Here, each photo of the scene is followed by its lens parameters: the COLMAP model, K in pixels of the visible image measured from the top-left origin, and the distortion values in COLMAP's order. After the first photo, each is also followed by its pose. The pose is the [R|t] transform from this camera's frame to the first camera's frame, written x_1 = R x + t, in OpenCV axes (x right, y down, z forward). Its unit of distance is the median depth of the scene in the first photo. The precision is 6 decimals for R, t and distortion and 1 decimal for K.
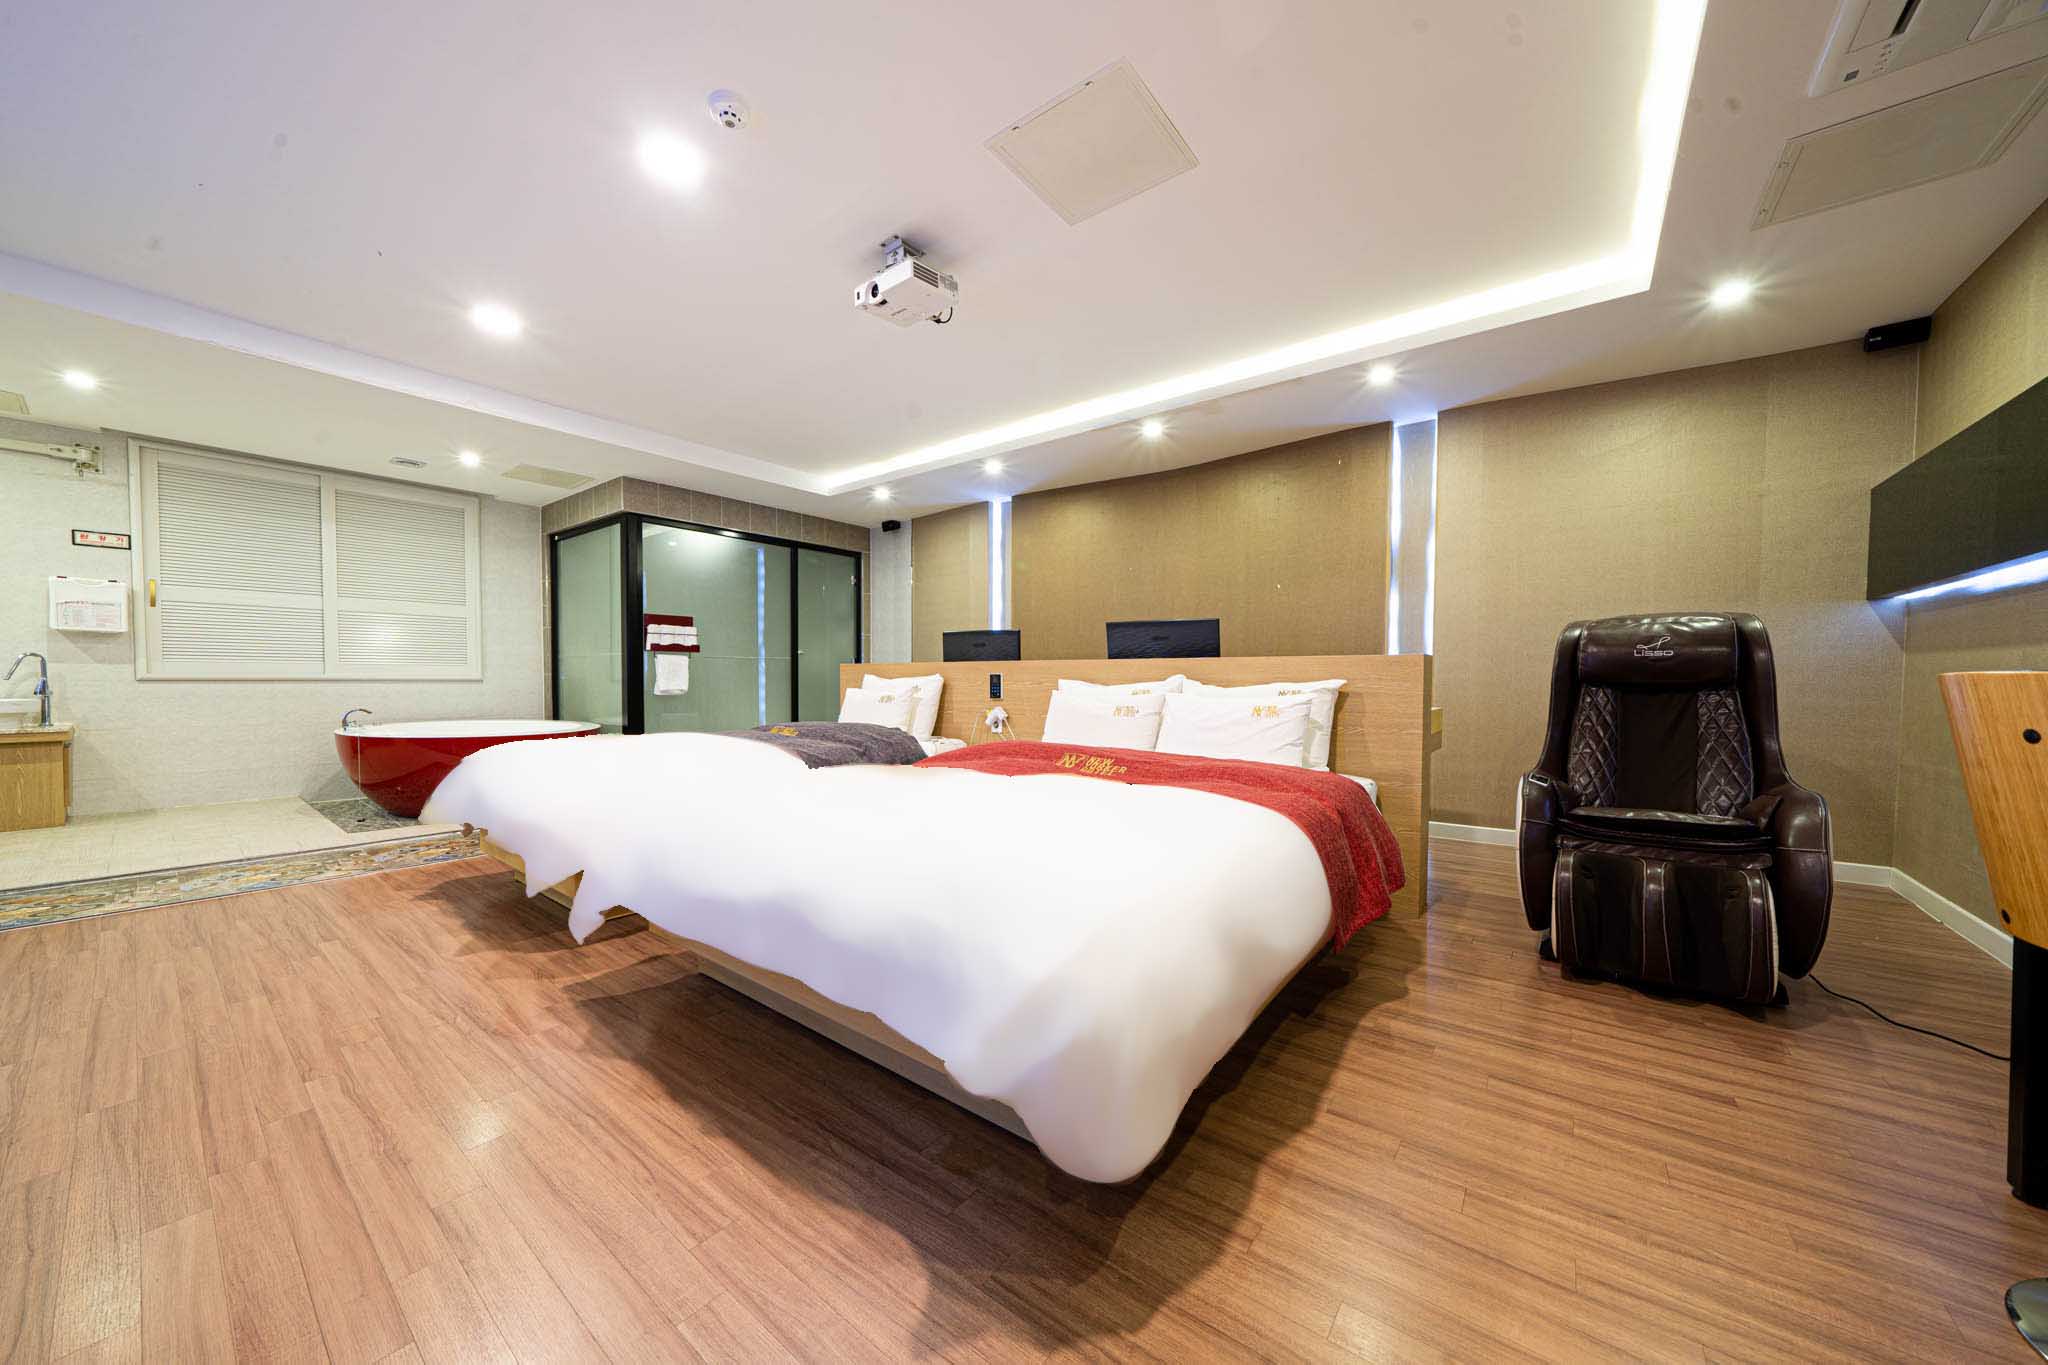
lens RADIAL K [[707.1, 0, 1015.3], [0, 707.1, 693.6], [0, 0, 1]] dist [-0.005546, 0.000436]
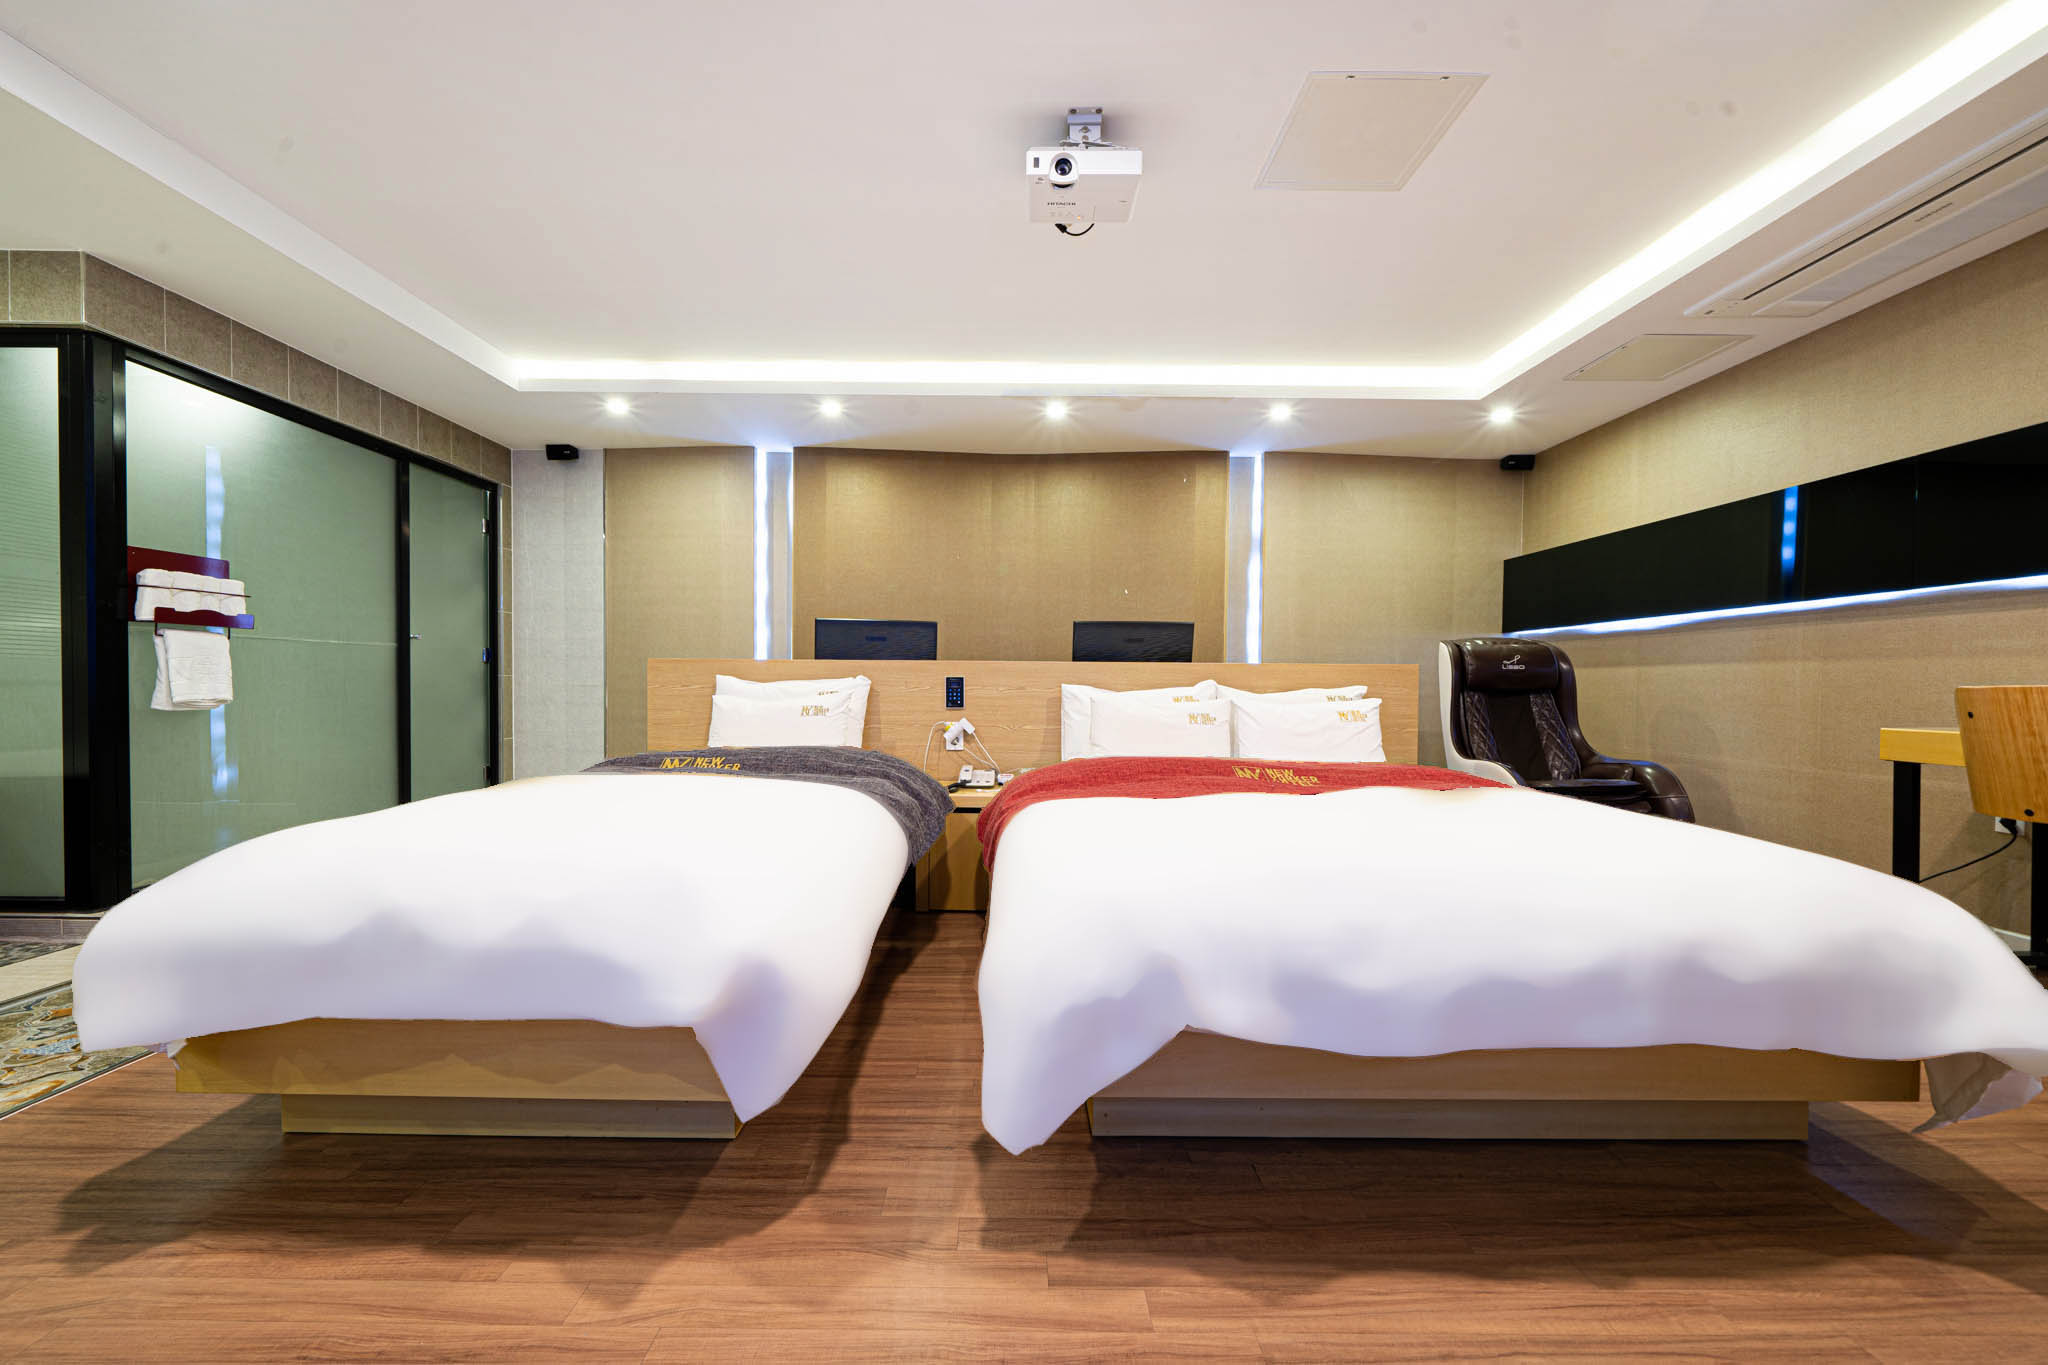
lens RADIAL K [[777.6, 0, 1017.5], [0, 777.6, 698.1], [0, 0, 1]] dist [-0.002619, 0.000104]
pose [[0.783180, -0.009195, 0.621727, -0.633967], [0.007531, 0.999958, 0.005302, -0.009611], [-0.621749, 0.000530, 0.783216, 0.323592]]
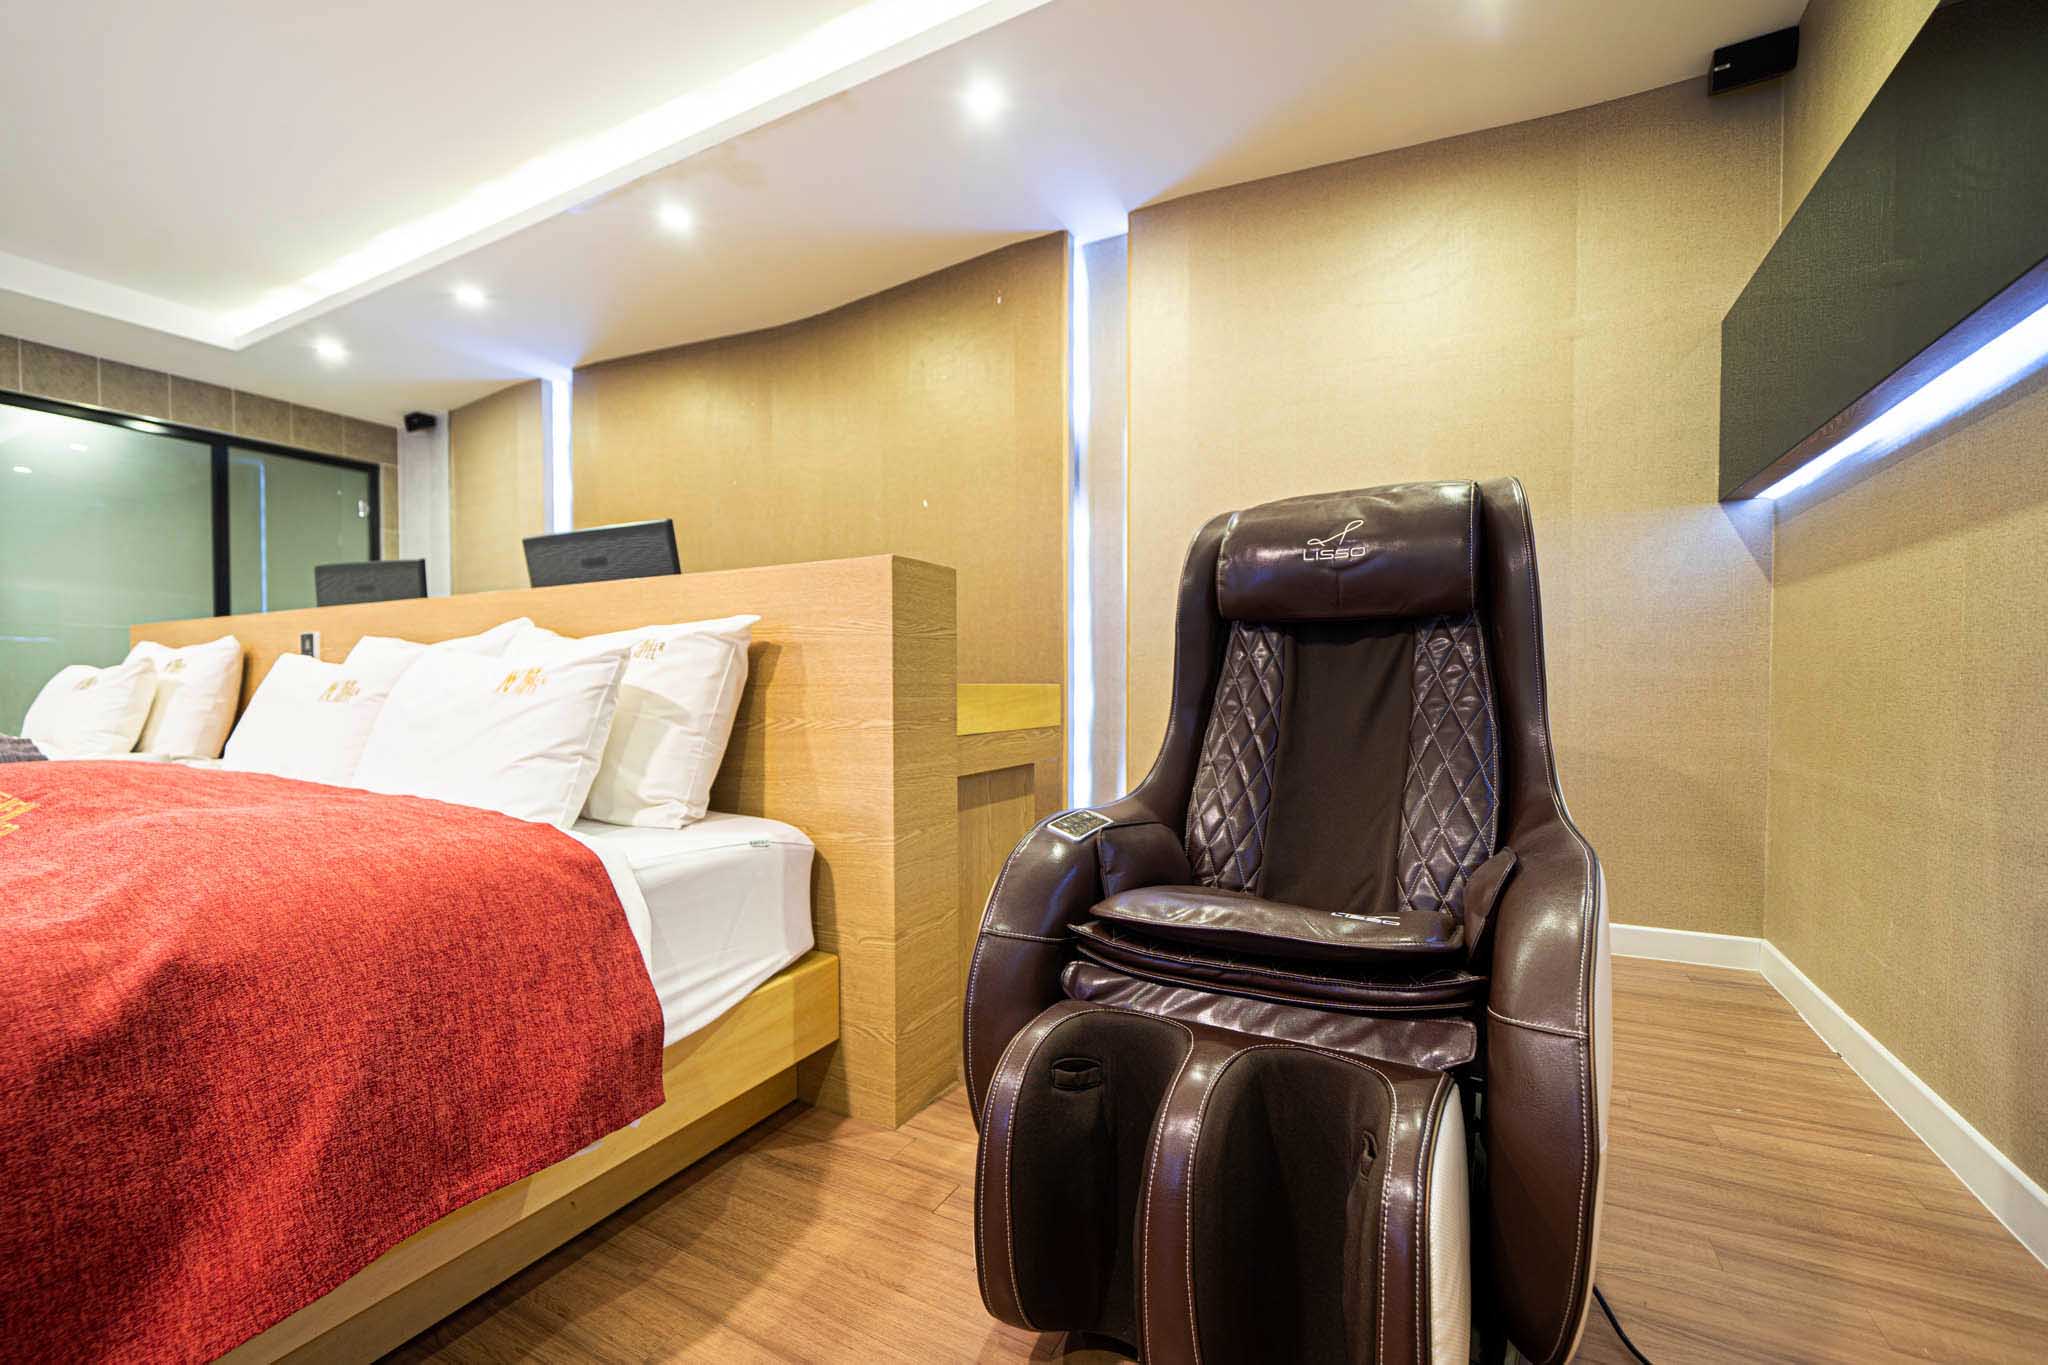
lens RADIAL K [[845.9, 0, 1014.4], [0, 845.9, 688.7], [0, 0, 1]] dist [0.002027, -0.000674]
pose [[0.985750, -0.006513, 0.168093, 0.463487], [0.009055, 0.999856, -0.014360, 0.033339], [-0.167975, 0.015677, 0.985667, 0.362975]]
